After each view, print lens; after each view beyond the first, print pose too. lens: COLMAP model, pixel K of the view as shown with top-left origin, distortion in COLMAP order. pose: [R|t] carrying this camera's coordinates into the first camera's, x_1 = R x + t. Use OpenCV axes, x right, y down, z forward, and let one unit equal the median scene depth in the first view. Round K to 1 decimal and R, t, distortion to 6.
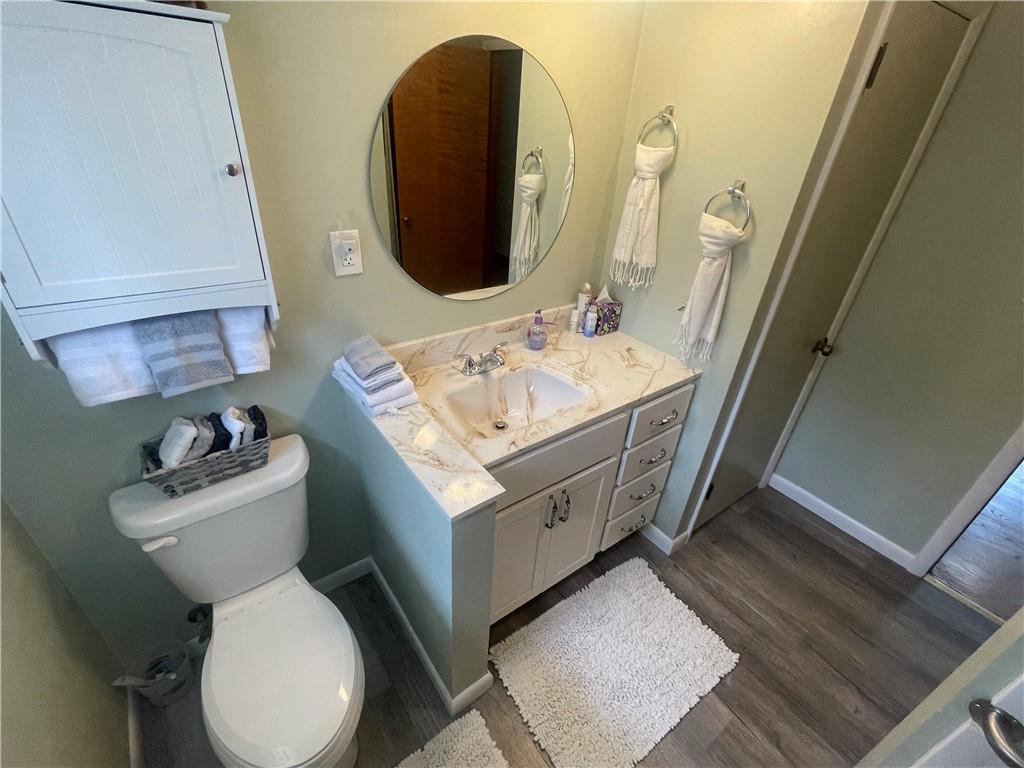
lens RADIAL K [[462.4, 0, 516.1], [0, 462.4, 392.0], [0, 0, 1]] dist [-0.005749, 0.001851]
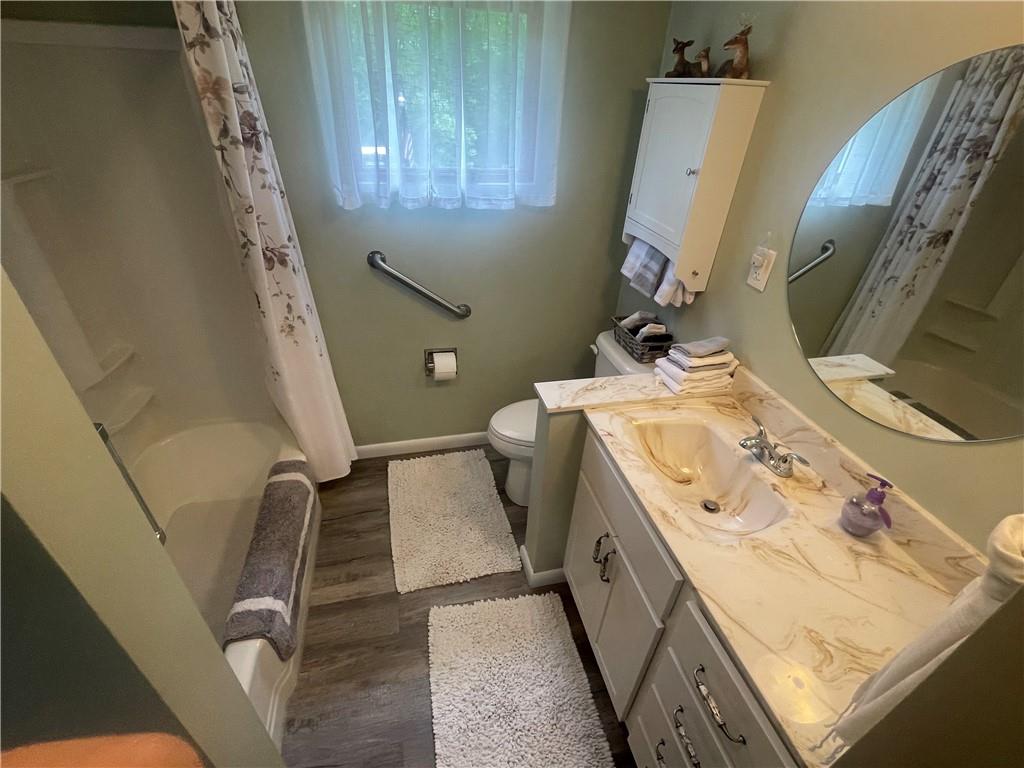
lens RADIAL K [[462.4, 0, 511.4], [0, 462.4, 388.4], [0, 0, 1]] dist [-0.005749, 0.001851]
pose [[-0.390319, 0.430511, -0.813825, 0.738580], [-0.545173, 0.604234, 0.581109, -0.367016], [0.741915, 0.670493, -0.001140, 0.619227]]
